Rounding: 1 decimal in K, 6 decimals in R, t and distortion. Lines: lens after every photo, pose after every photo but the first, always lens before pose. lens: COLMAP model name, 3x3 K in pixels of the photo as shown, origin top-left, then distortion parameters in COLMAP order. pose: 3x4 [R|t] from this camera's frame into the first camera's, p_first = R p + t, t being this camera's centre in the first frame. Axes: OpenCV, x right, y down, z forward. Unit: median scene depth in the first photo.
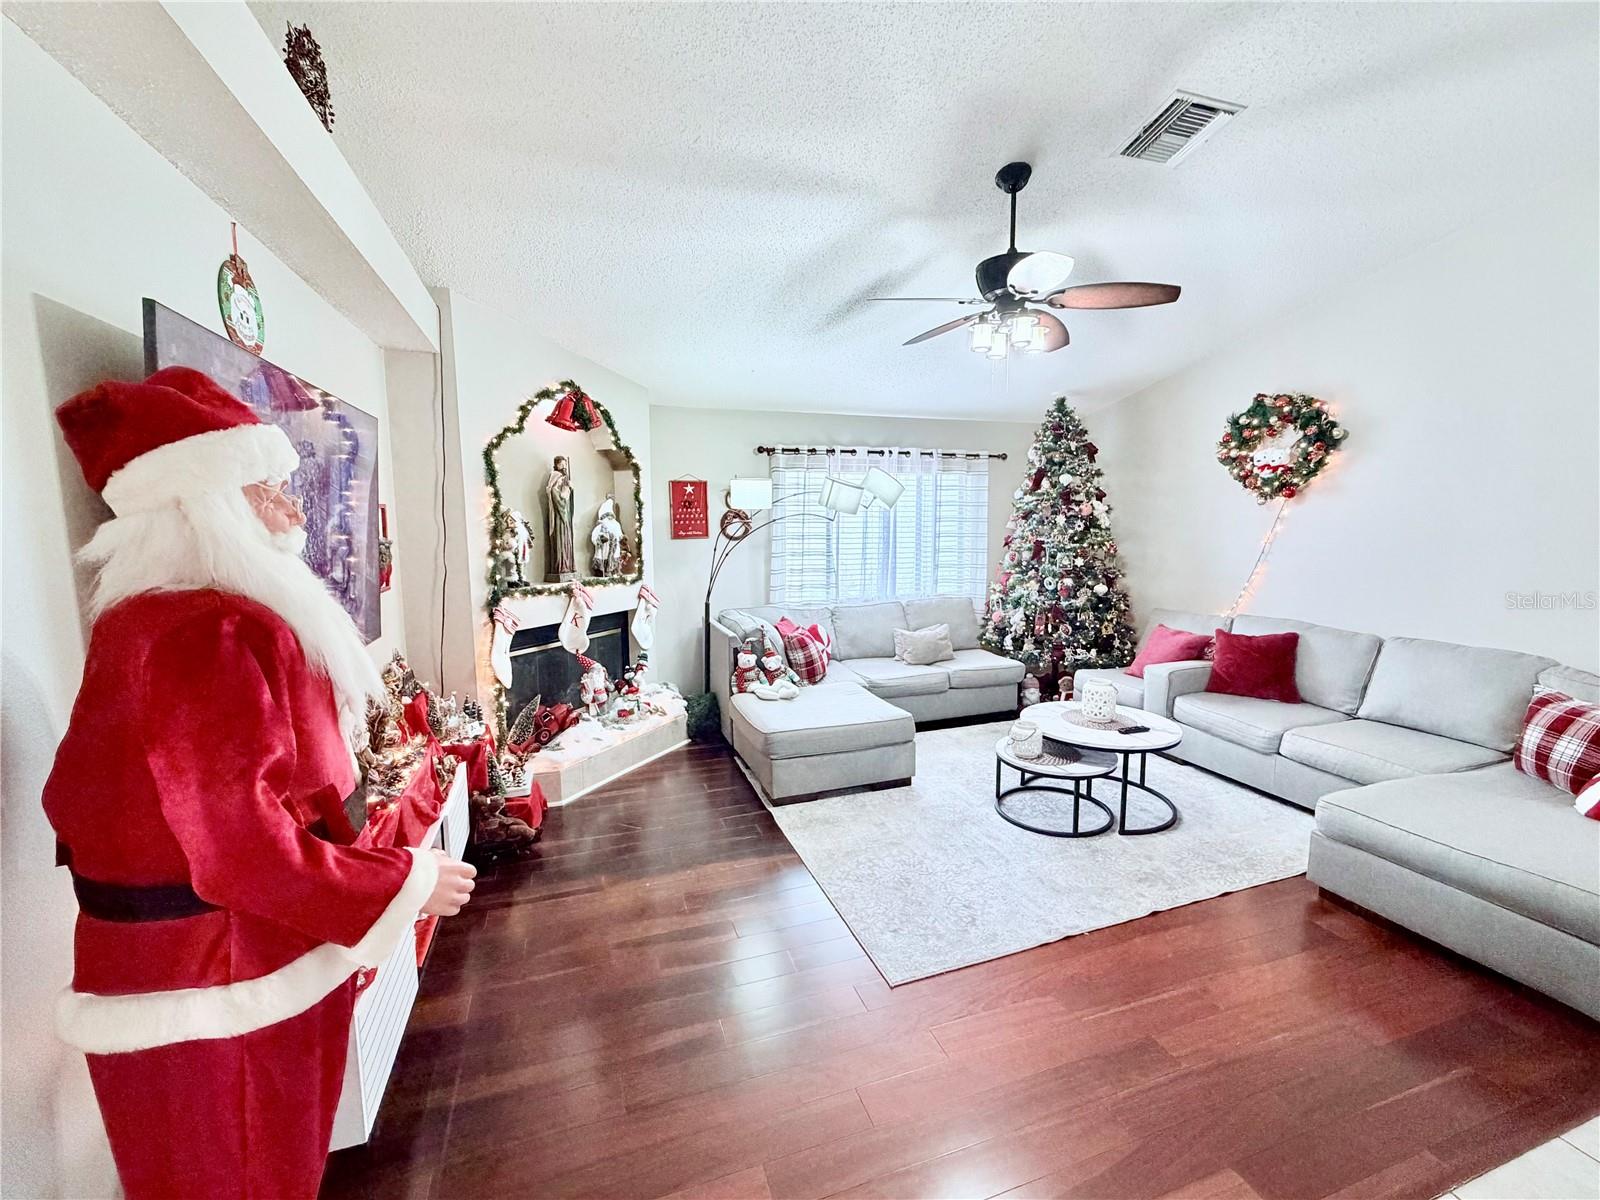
lens RADIAL K [[670.4, 0, 800.0], [0, 670.4, 598.5], [0, 0, 1]] dist [0.000321, -0.000424]
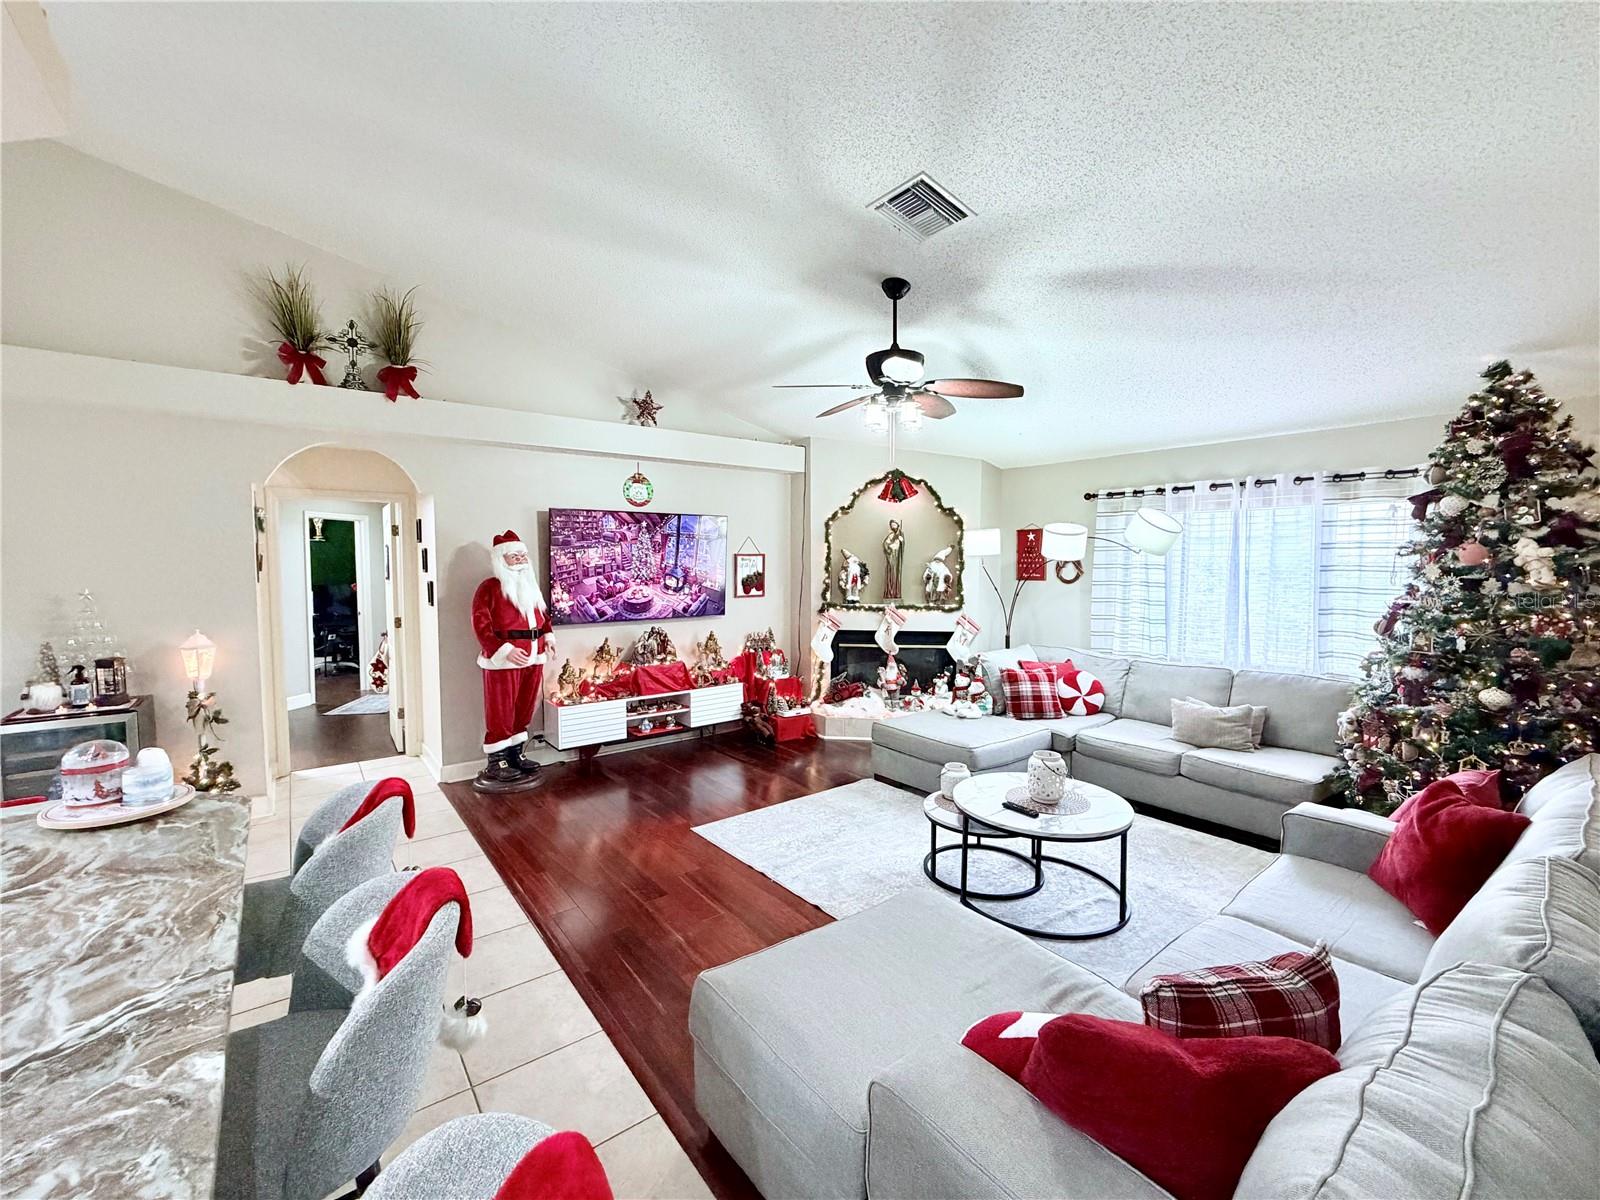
lens RADIAL K [[670.4, 0, 800.0], [0, 670.4, 598.5], [0, 0, 1]] dist [0.000321, -0.000424]
pose [[0.321113, 0.062602, -0.944970, 0.986398], [-0.116516, 0.992844, 0.026180, -0.053826], [0.939846, 0.101697, 0.326109, 0.338147]]
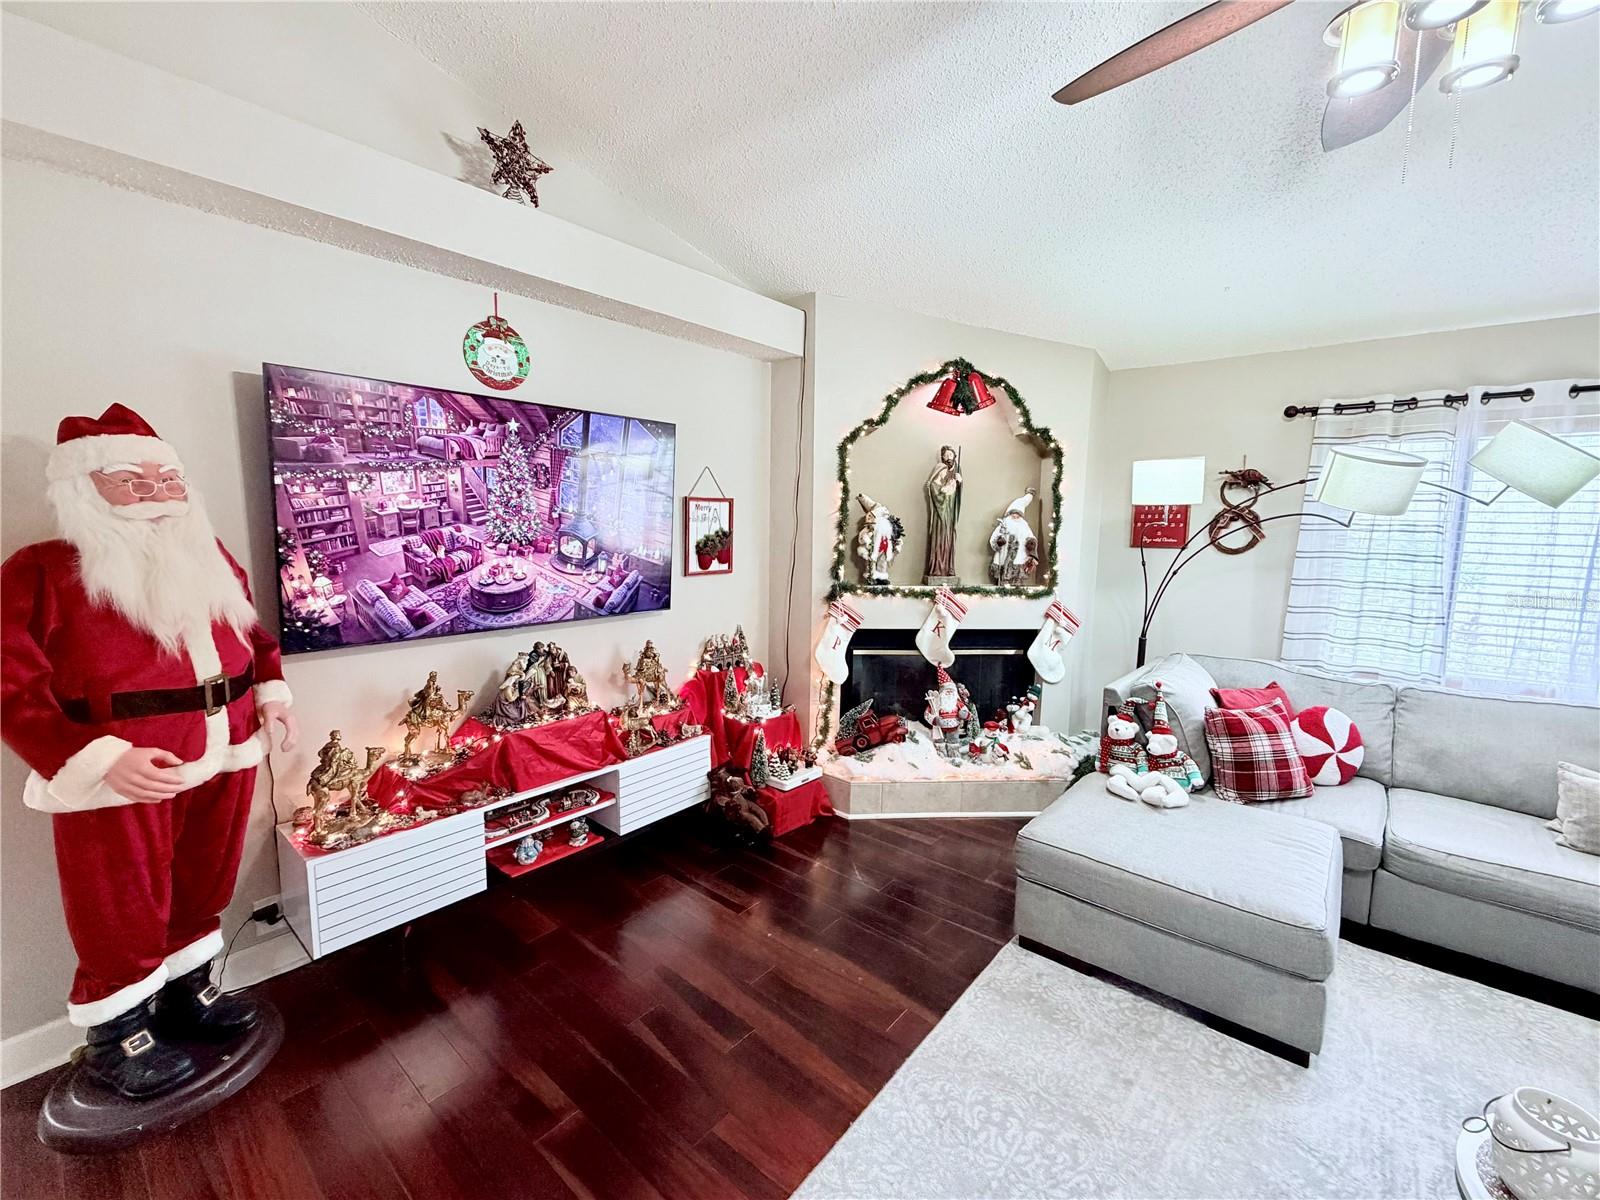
lens RADIAL K [[670.4, 0, 800.0], [0, 670.4, 598.5], [0, 0, 1]] dist [0.000321, -0.000424]
pose [[0.513269, 0.116336, -0.850306, 0.326073], [-0.121795, 0.990616, 0.062013, -0.041613], [0.849542, 0.071734, 0.522622, 0.377388]]
